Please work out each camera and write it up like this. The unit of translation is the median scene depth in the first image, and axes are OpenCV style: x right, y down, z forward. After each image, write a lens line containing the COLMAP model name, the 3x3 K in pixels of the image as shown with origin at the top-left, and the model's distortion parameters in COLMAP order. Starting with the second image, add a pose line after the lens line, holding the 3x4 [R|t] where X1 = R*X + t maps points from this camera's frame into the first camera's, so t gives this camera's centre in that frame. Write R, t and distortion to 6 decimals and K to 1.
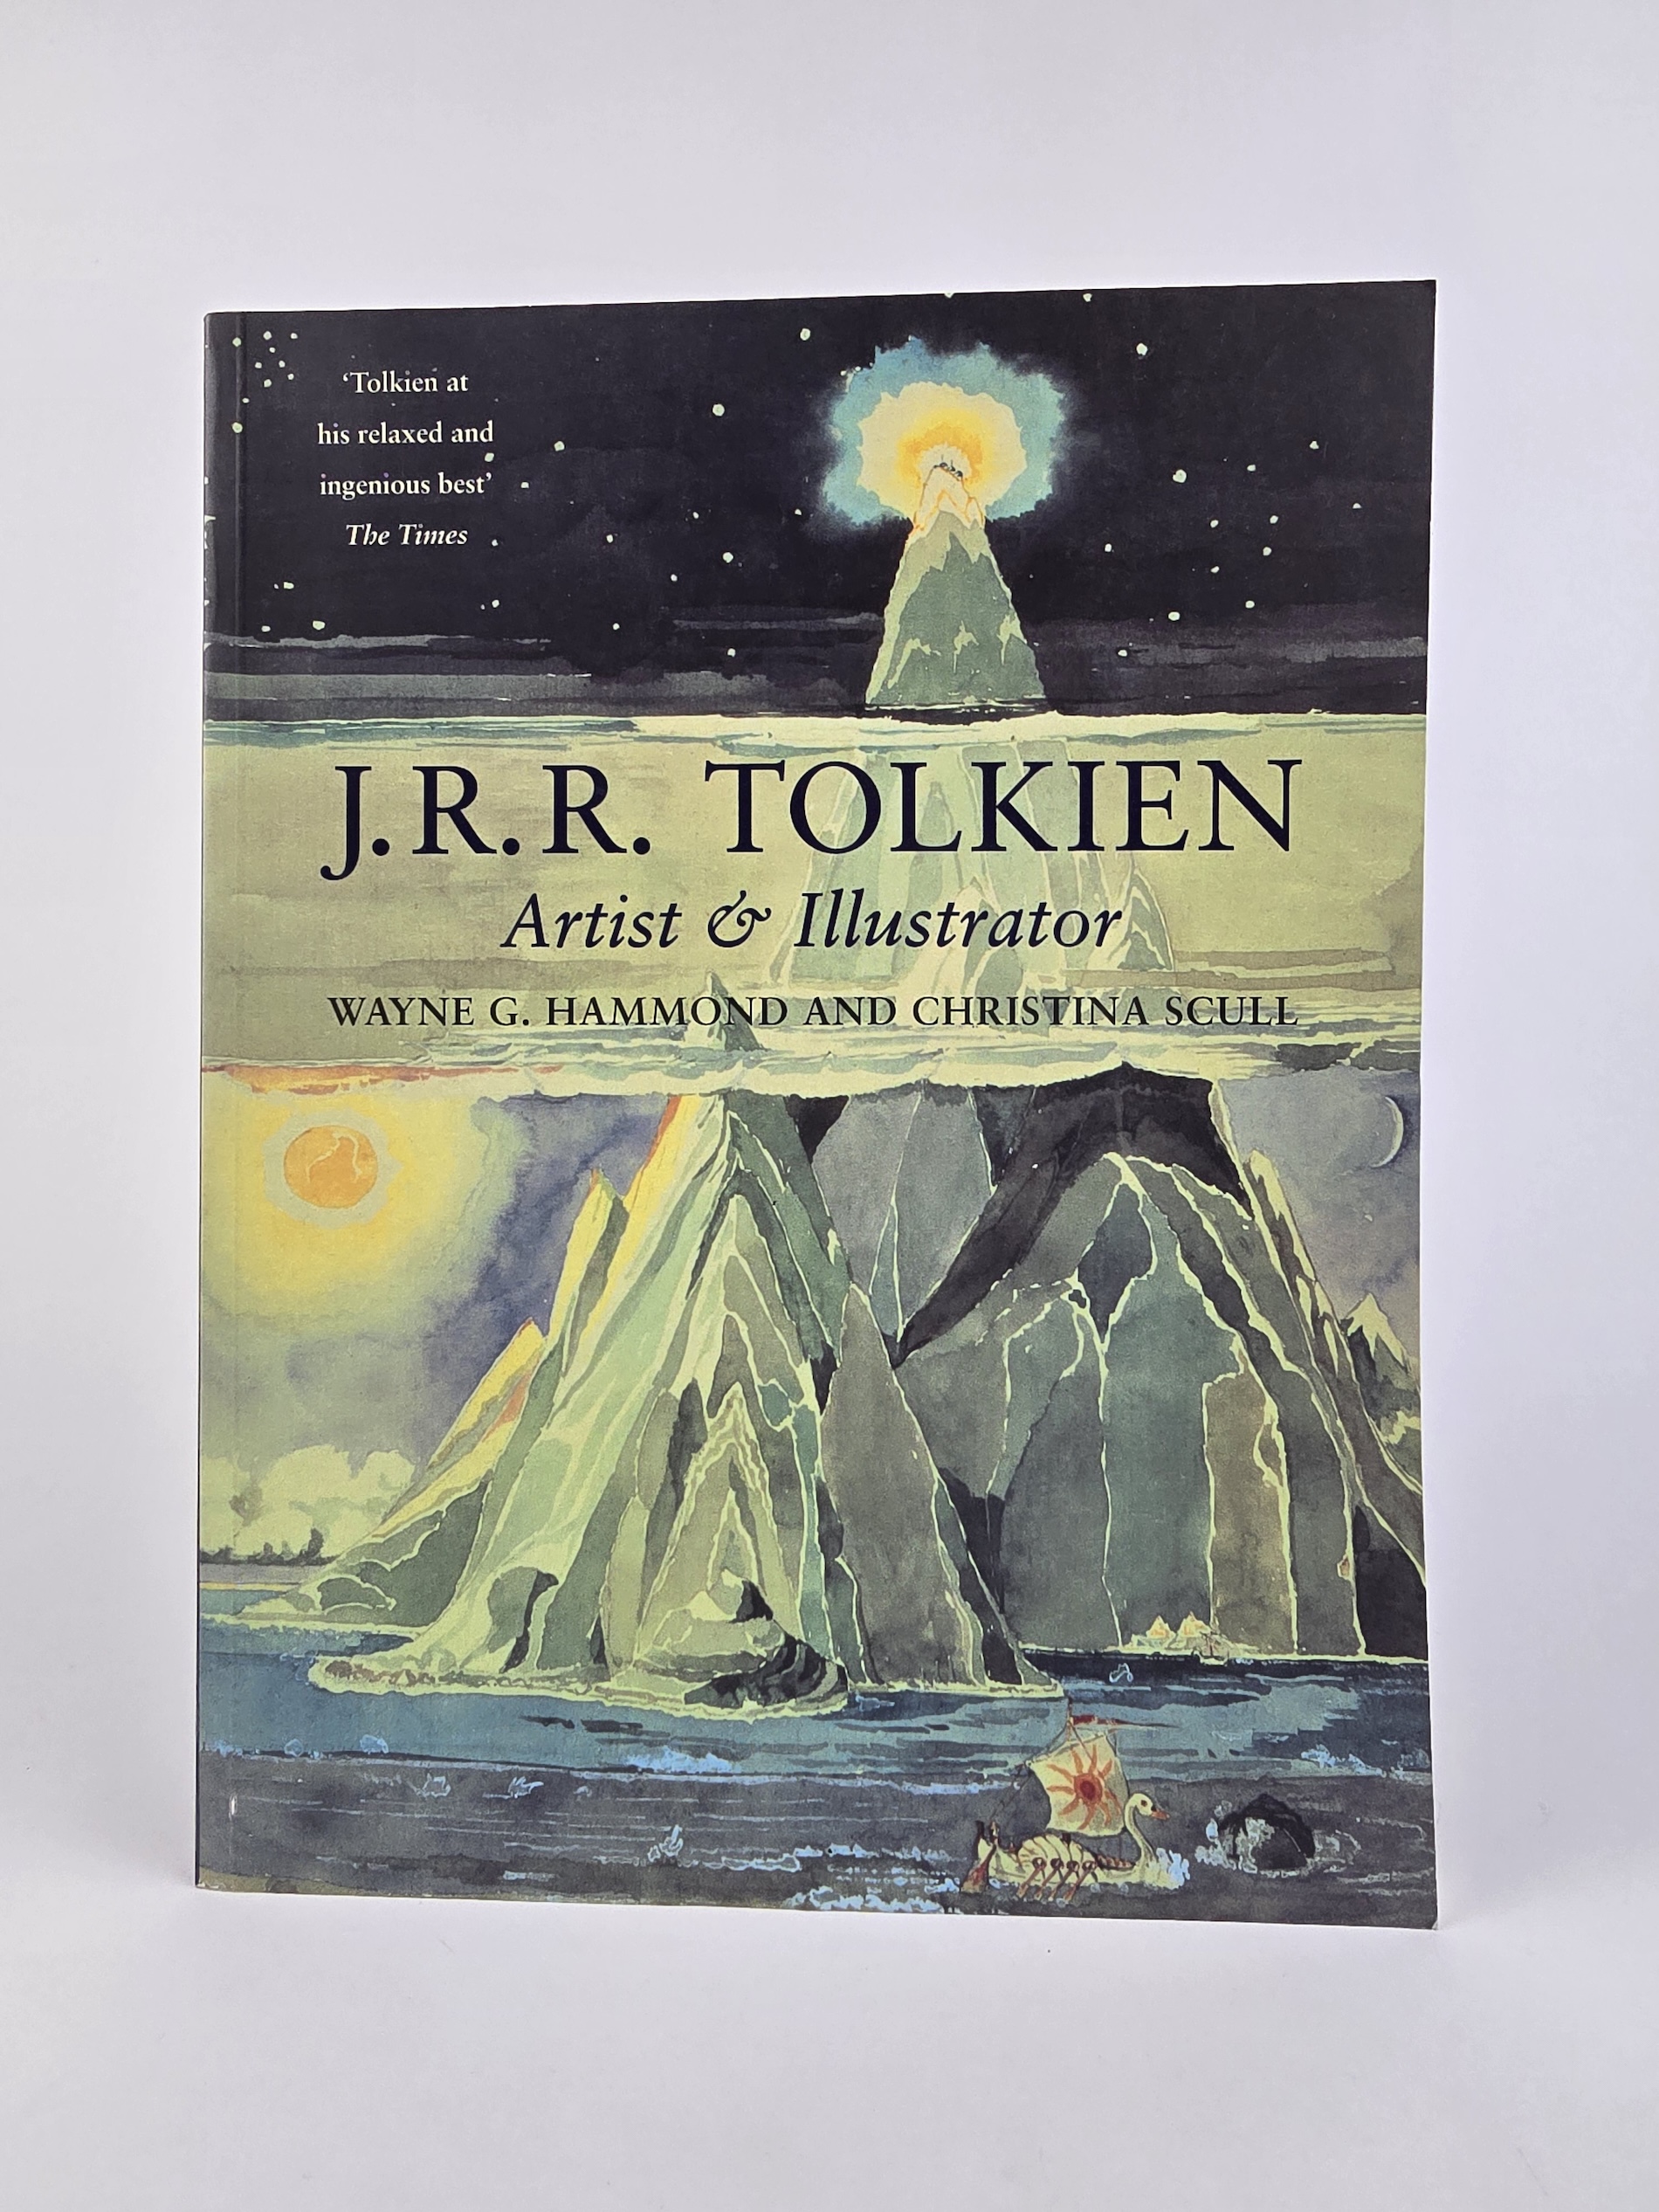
lens RADIAL K [[890.1, 0, 842.0], [0, 890.1, 1102.9], [0, 0, 1]] dist [0.015451, 0.000092]
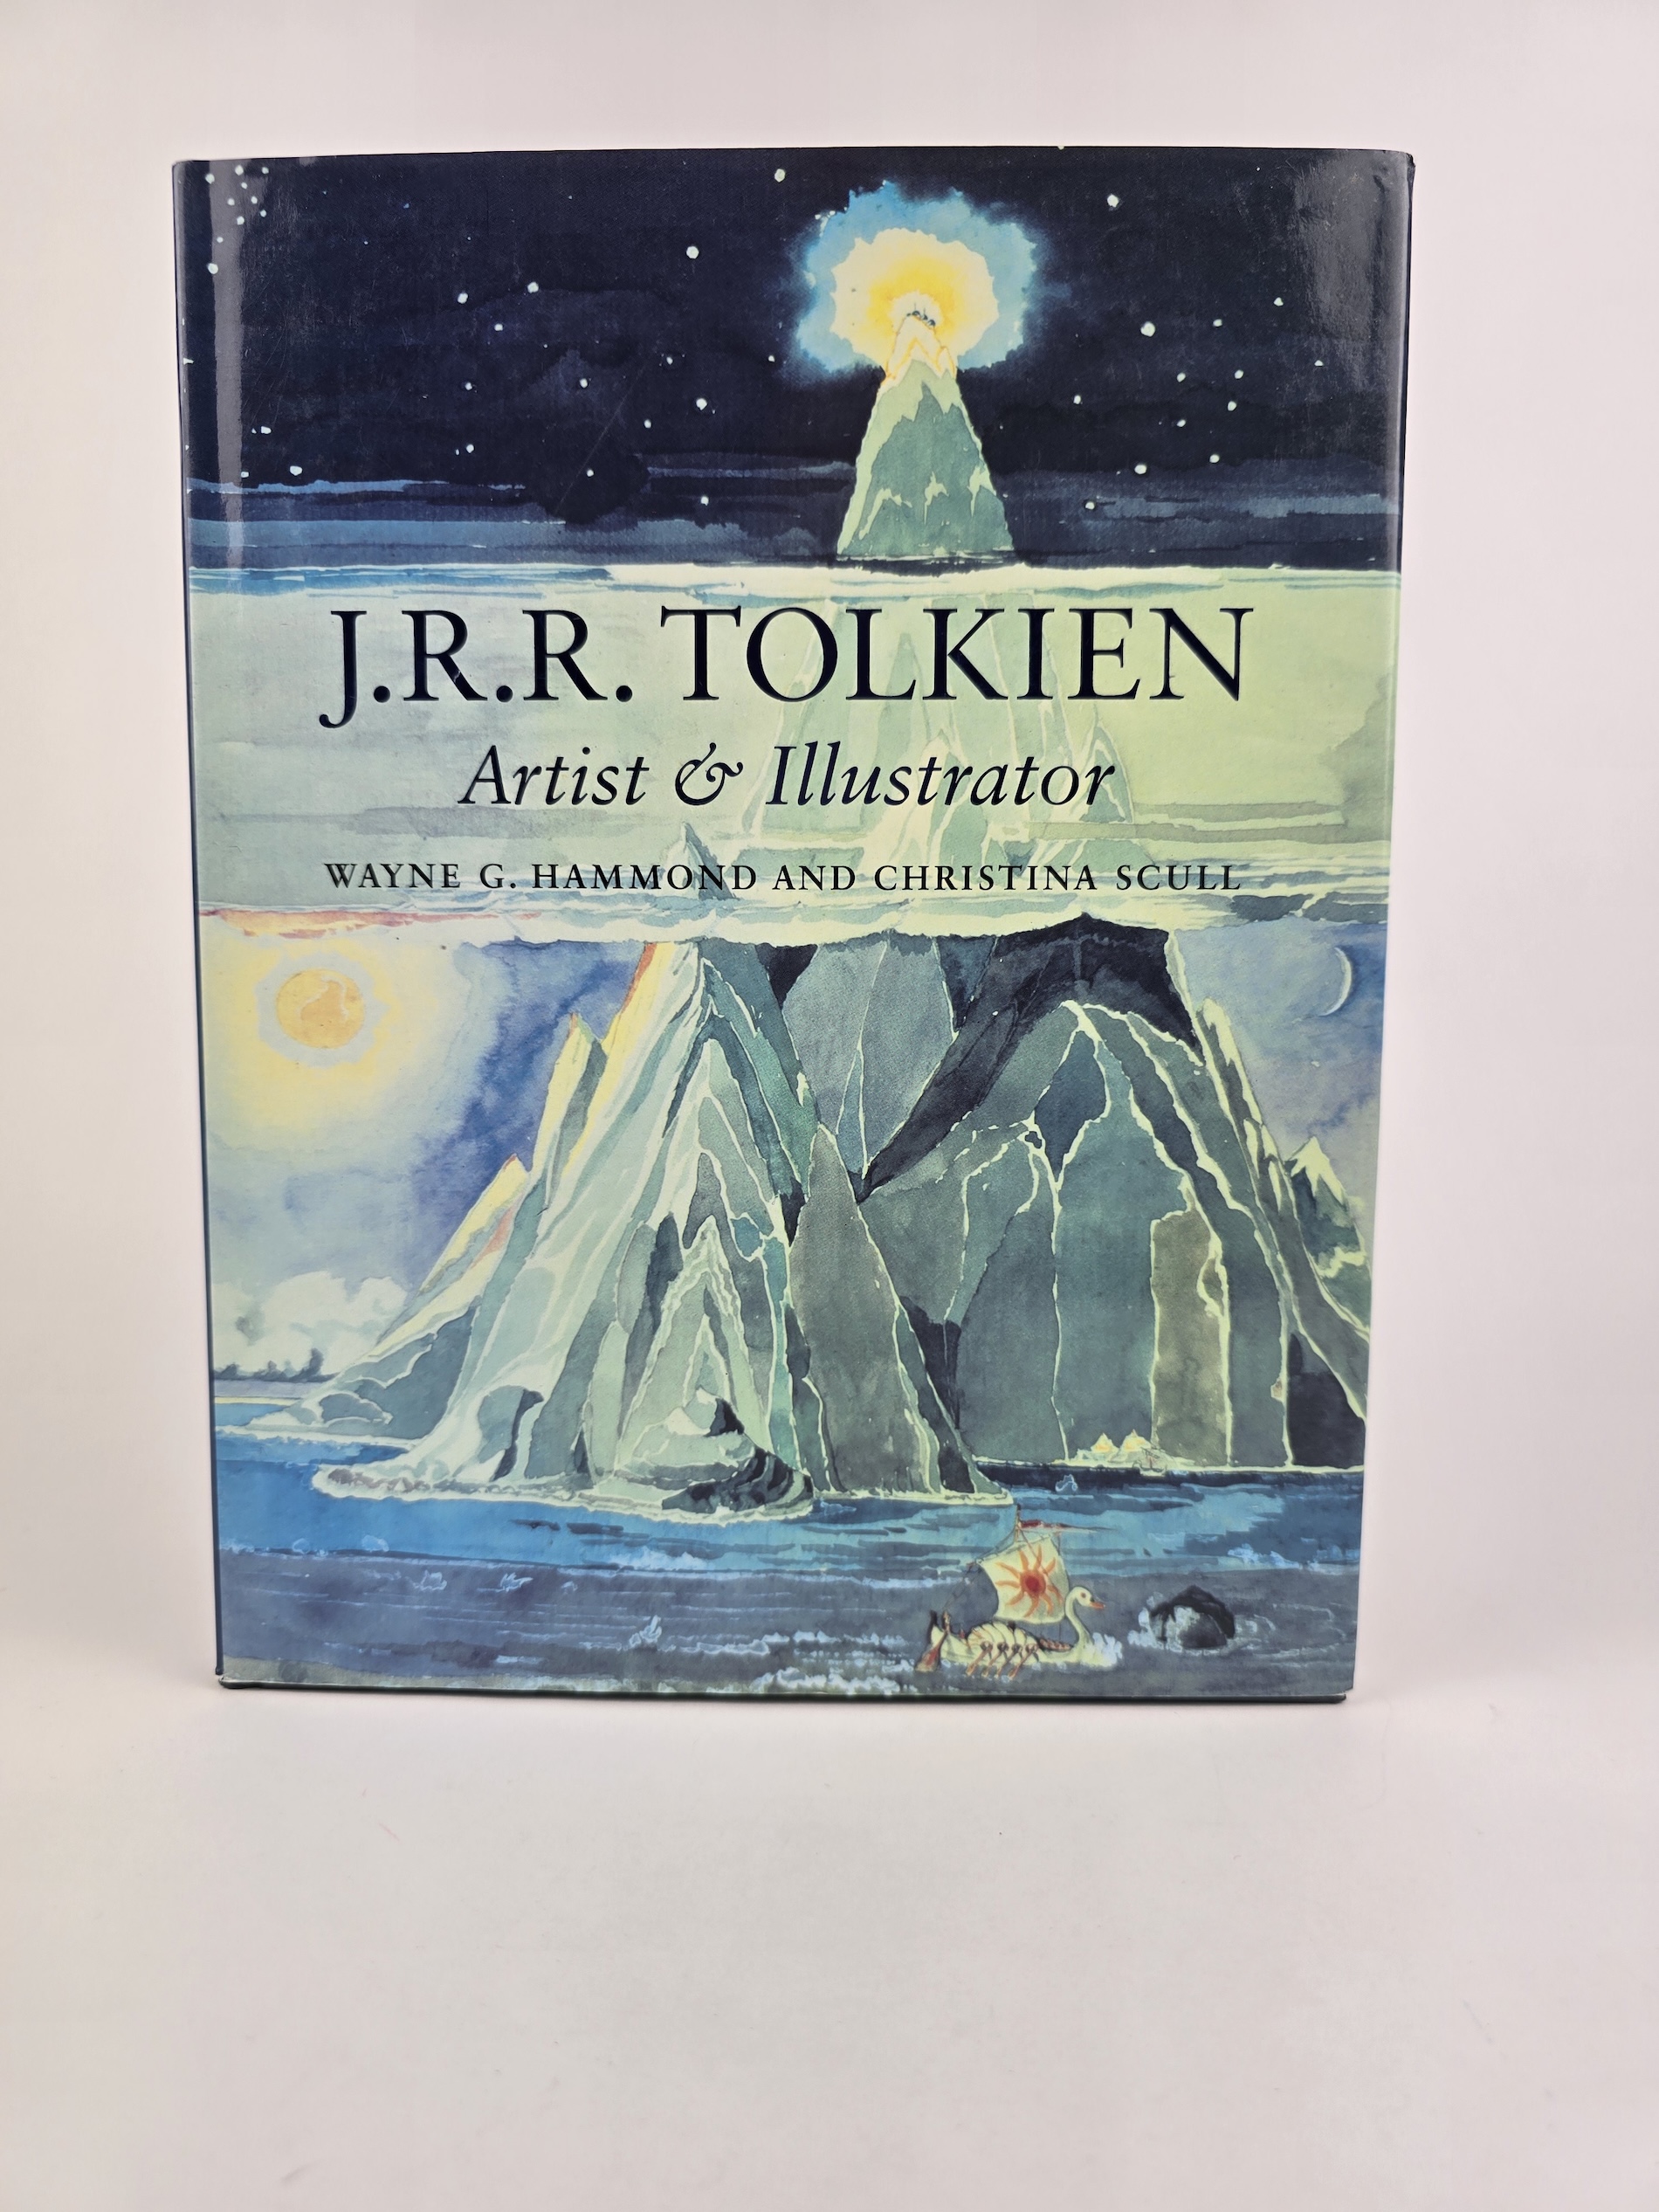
lens RADIAL K [[1489.2, 0, 826.7], [0, 1489.2, 1100.3], [0, 0, 1]] dist [0.059719, -0.005754]
pose [[0.999320, 0.002378, 0.036798, -0.045360], [-0.006430, 0.993867, 0.110398, -0.018921], [-0.036310, -0.110560, 0.993206, -0.745104]]
